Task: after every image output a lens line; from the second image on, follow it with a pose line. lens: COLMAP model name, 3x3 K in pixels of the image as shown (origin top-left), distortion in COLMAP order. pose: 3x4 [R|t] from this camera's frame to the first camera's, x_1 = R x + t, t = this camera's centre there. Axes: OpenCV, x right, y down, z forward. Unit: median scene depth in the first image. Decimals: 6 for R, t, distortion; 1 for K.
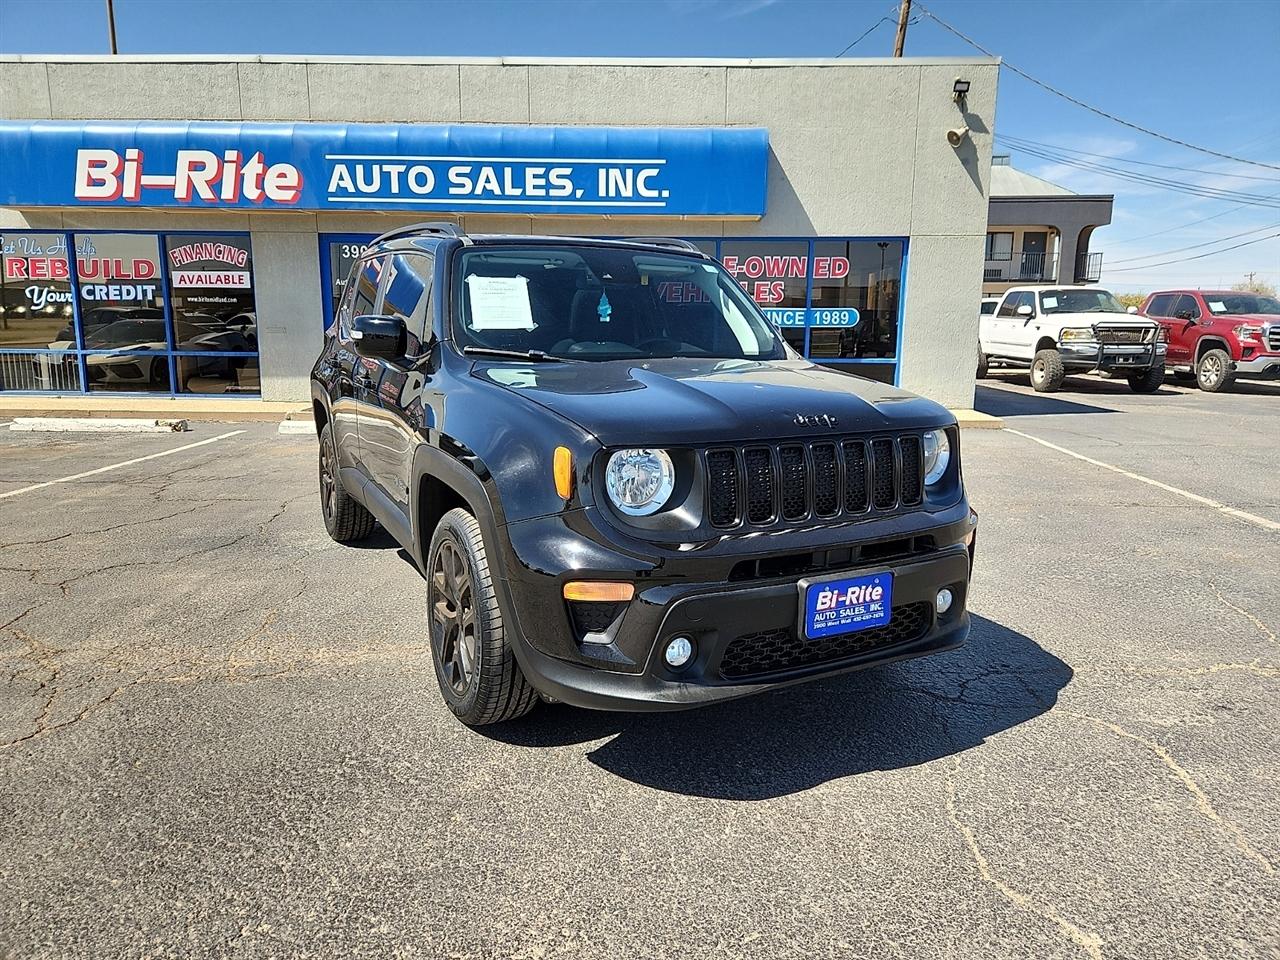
lens RADIAL K [[852.0, 0, 637.0], [0, 852.0, 473.7], [0, 0, 1]] dist [0.072278, -0.060310]
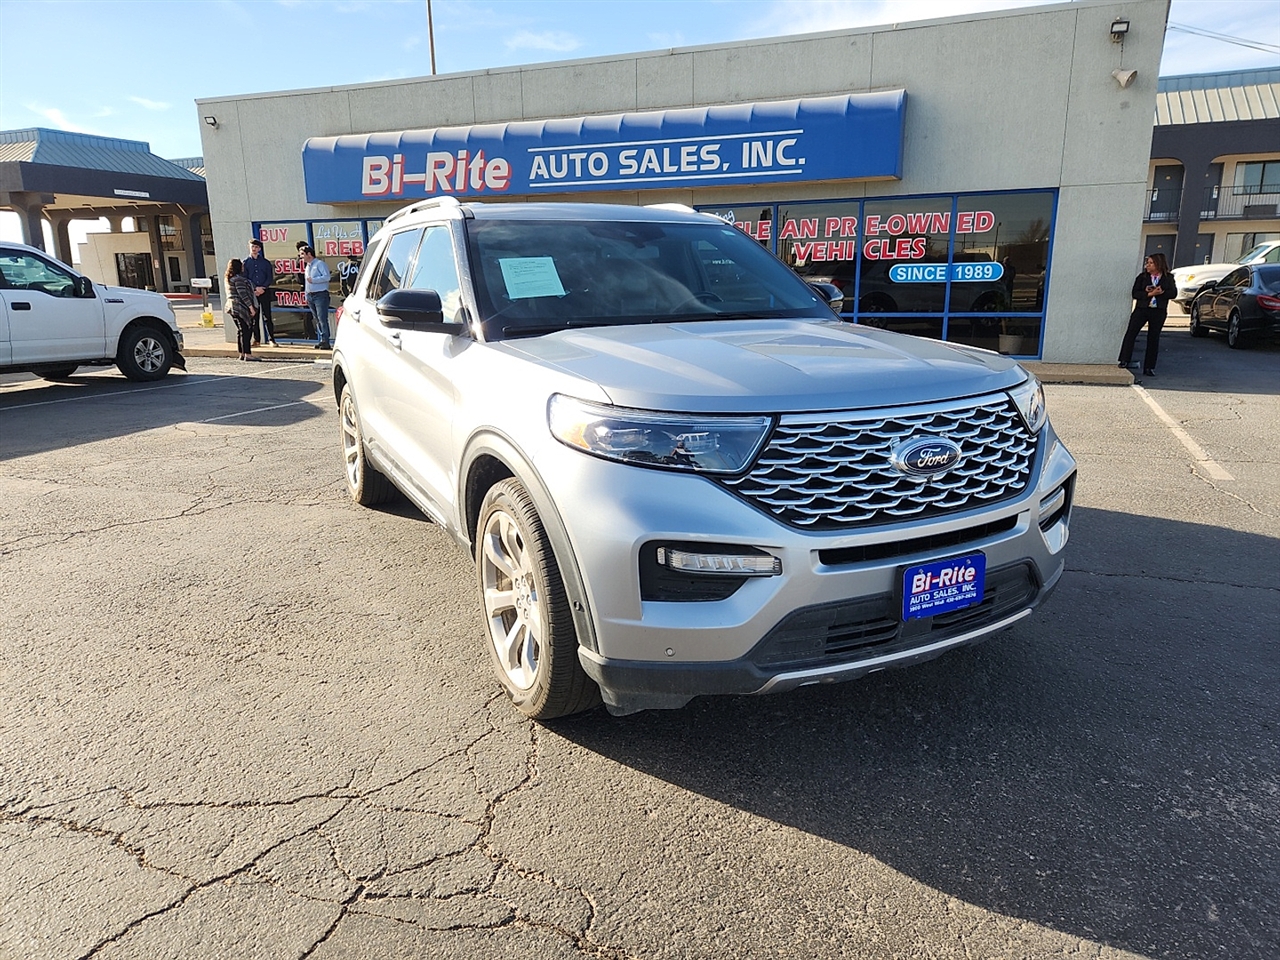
lens RADIAL K [[852.0, 0, 643.4], [0, 852.0, 473.8], [0, 0, 1]] dist [0.072278, -0.060310]
pose [[0.937945, 0.060385, -0.341485, 0.237430], [-0.042173, 0.997276, 0.060513, 0.012006], [0.344209, -0.042357, 0.937937, -0.111282]]
